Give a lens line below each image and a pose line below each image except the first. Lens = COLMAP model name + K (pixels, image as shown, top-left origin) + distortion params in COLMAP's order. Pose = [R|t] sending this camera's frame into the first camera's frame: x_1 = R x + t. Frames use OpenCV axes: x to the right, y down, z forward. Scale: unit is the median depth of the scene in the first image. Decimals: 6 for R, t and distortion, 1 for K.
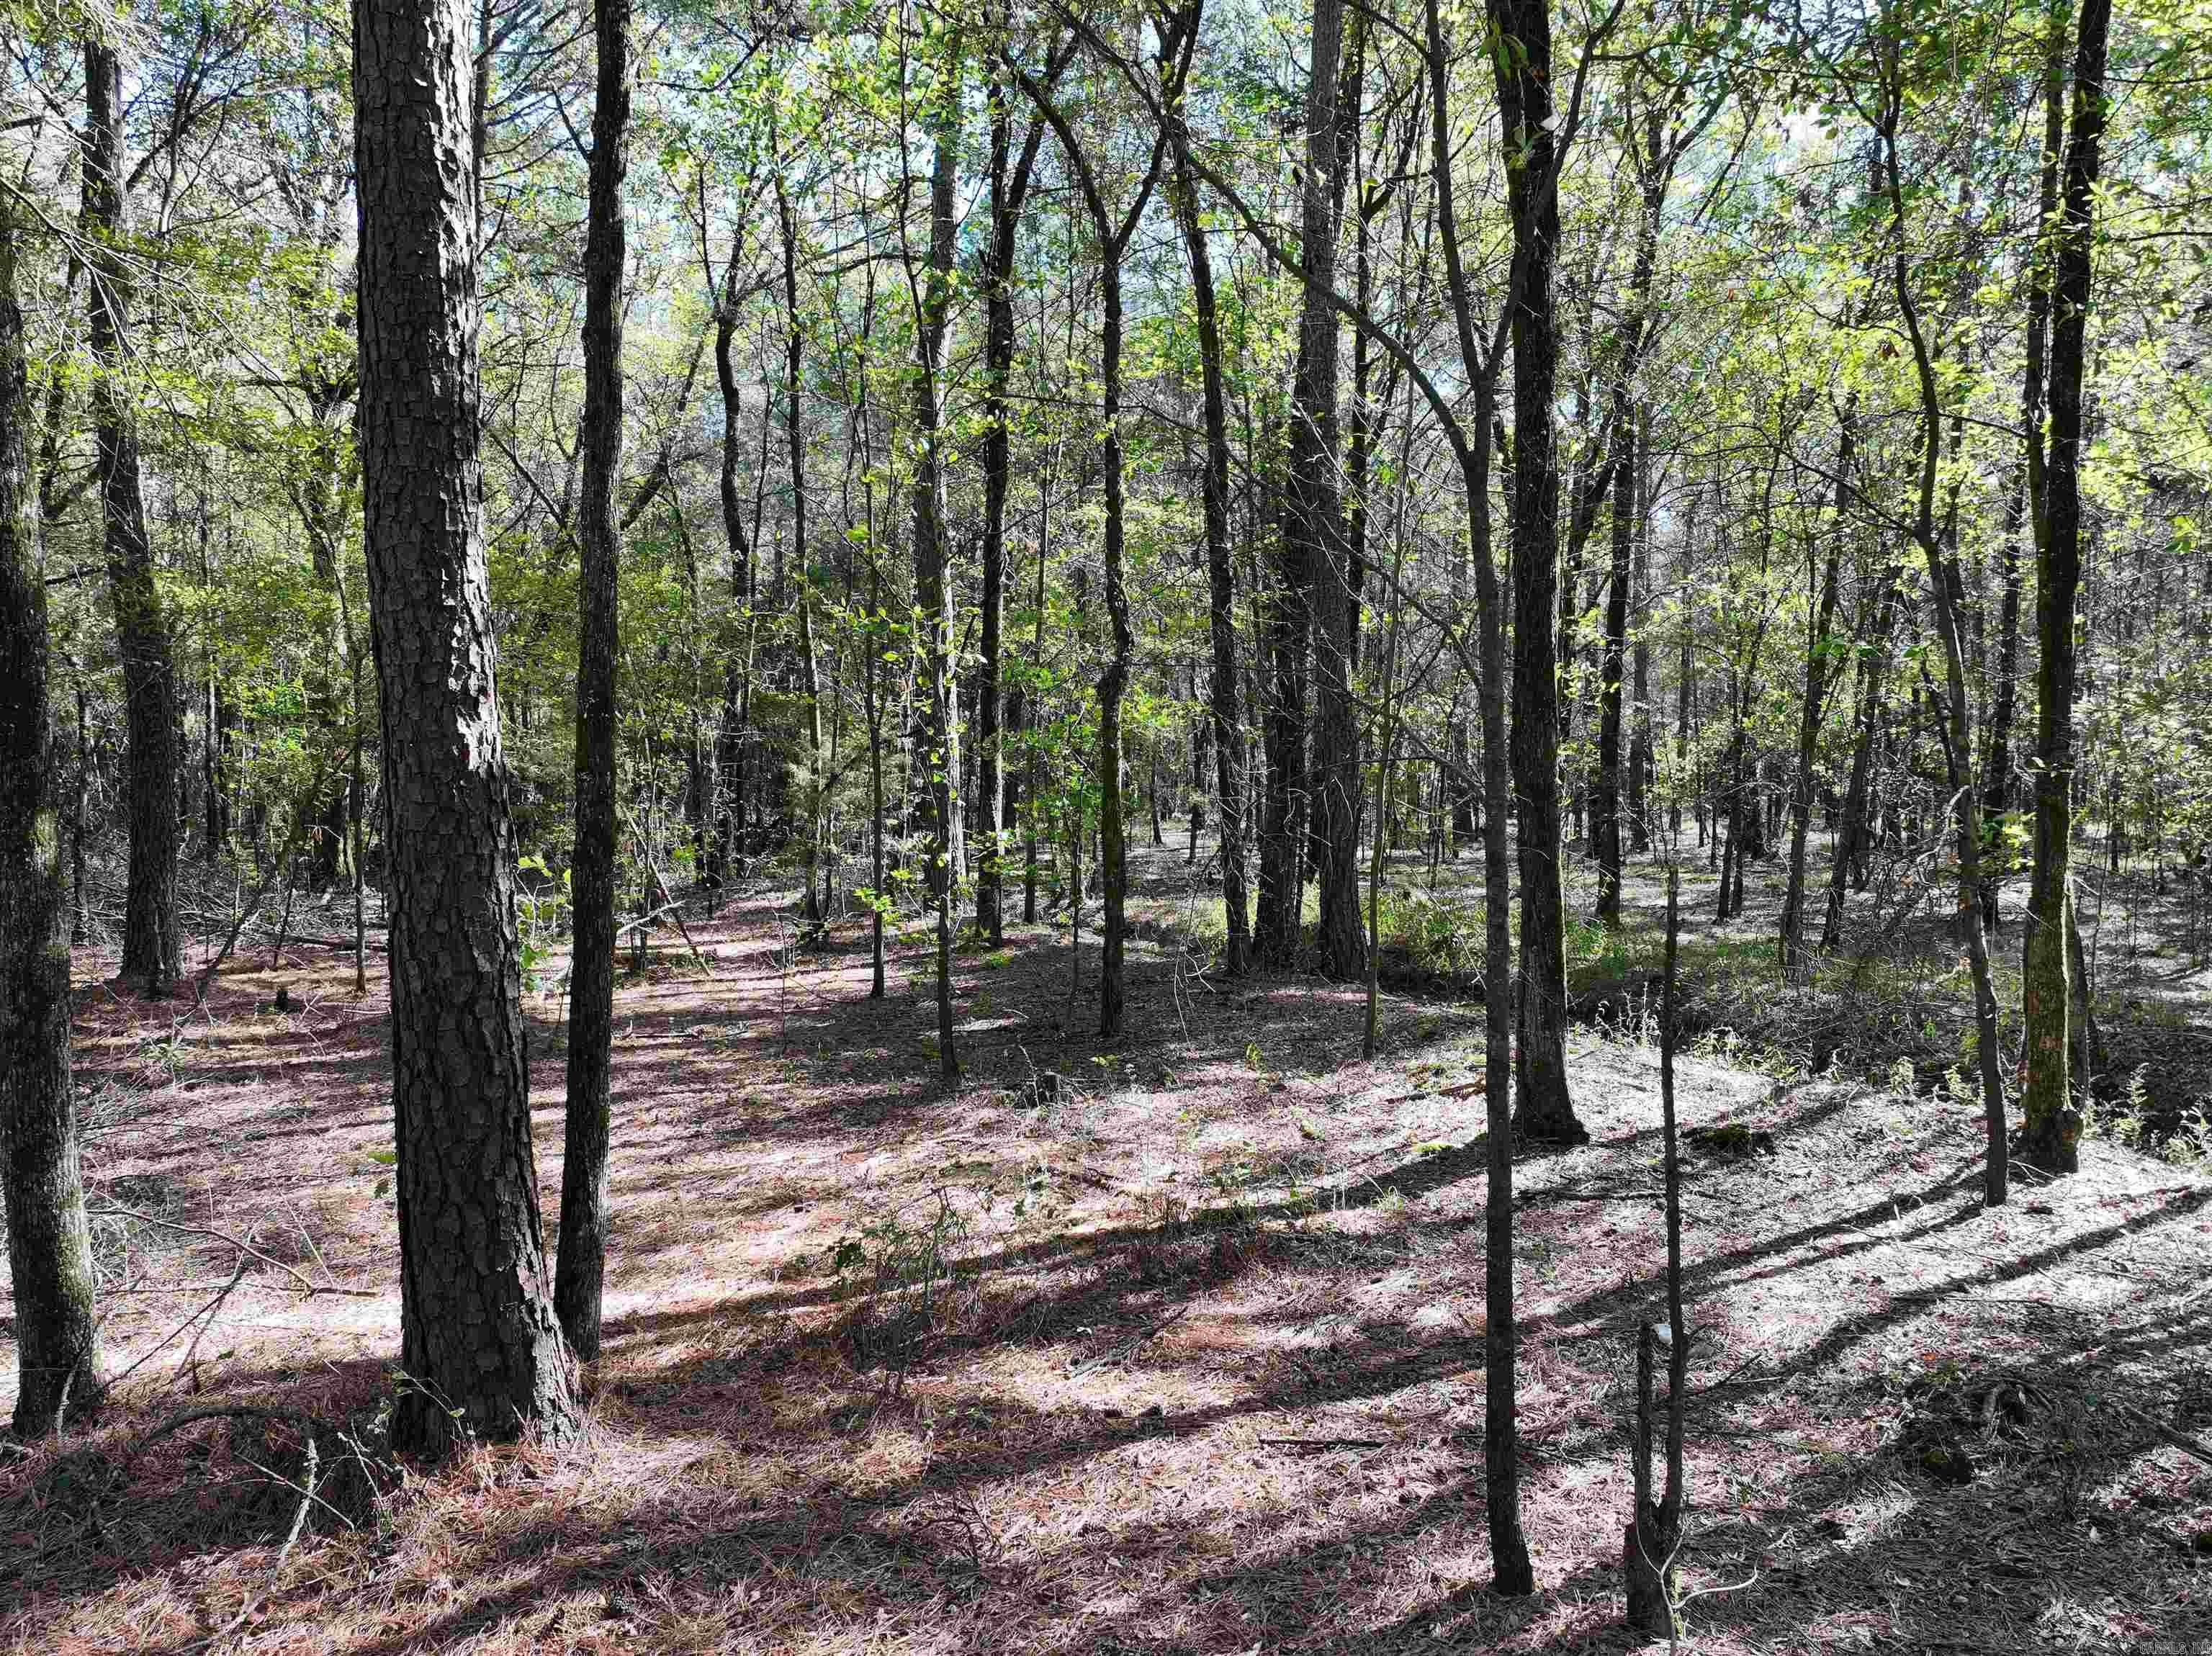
lens RADIAL K [[1737.1, 0, 1105.6], [0, 1737.1, 828.3], [0, 0, 1]] dist [-0.007375, 0.023529]
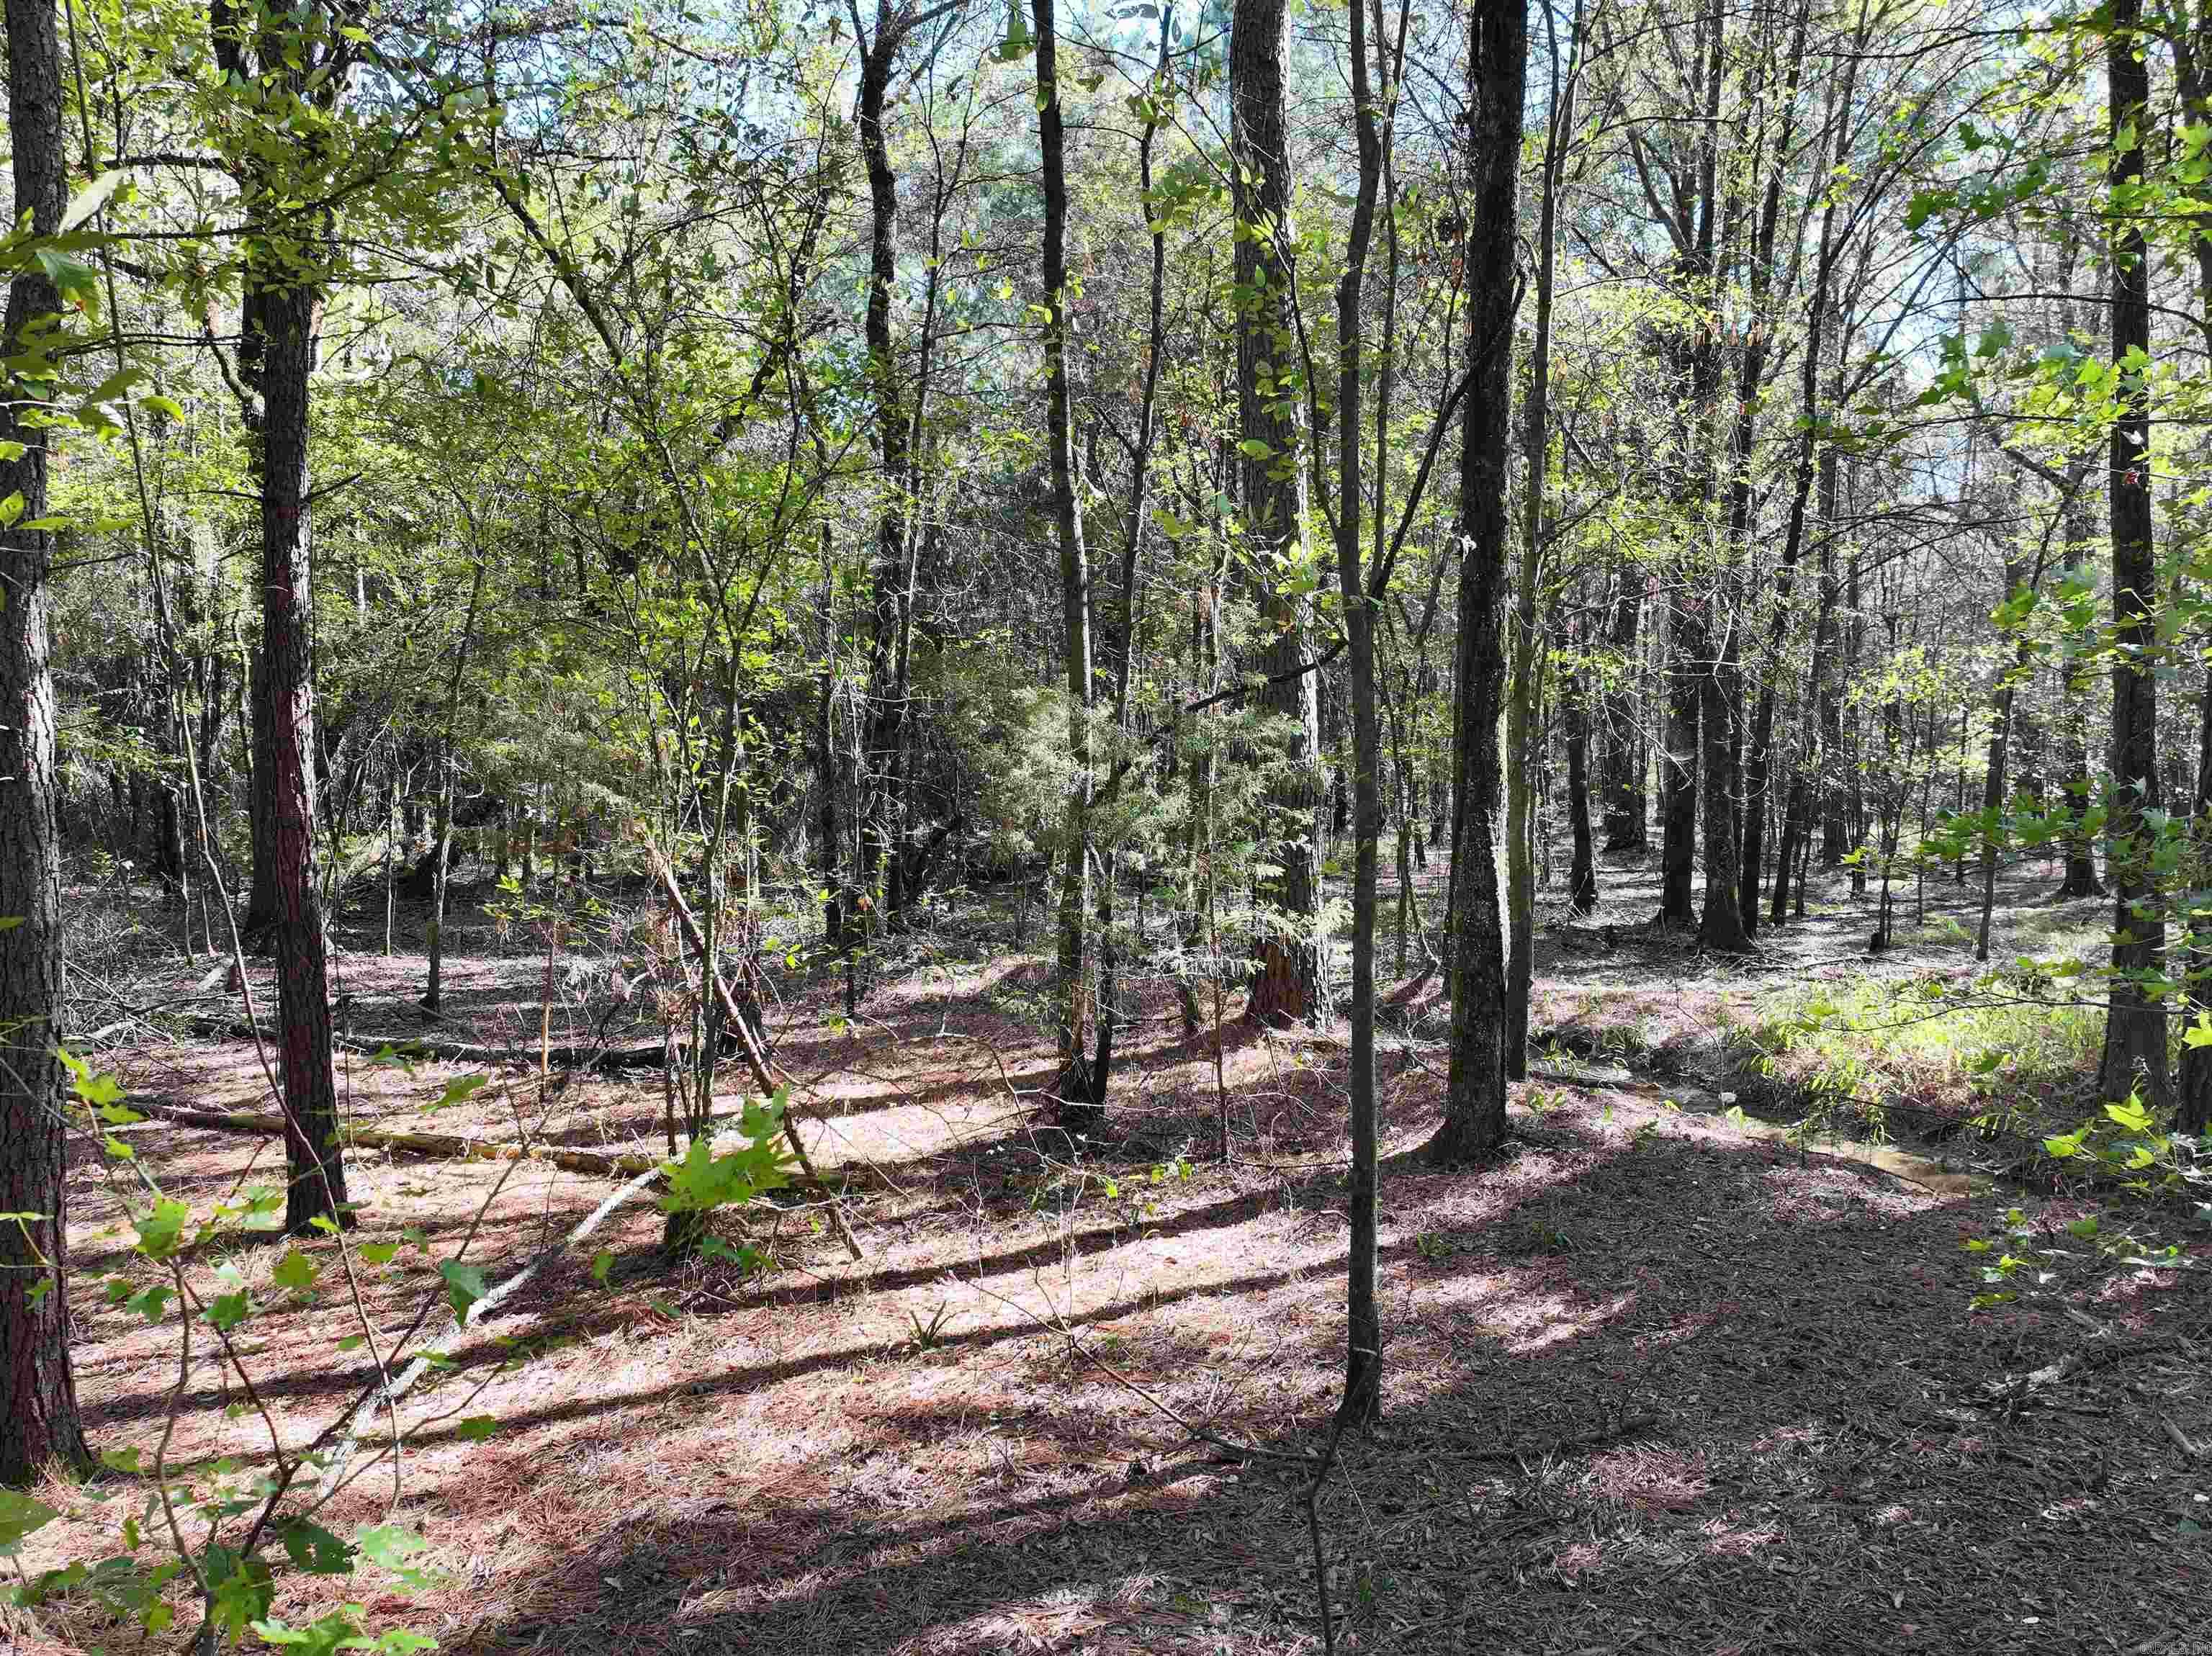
lens RADIAL K [[1737.1, 0, 1104.7], [0, 1737.1, 826.3], [0, 0, 1]] dist [-0.007375, 0.023529]
pose [[0.997413, 0.003796, -0.071789, -0.596619], [-0.004276, 0.999970, -0.006532, -0.053310], [0.071762, 0.006822, 0.997398, 2.524340]]
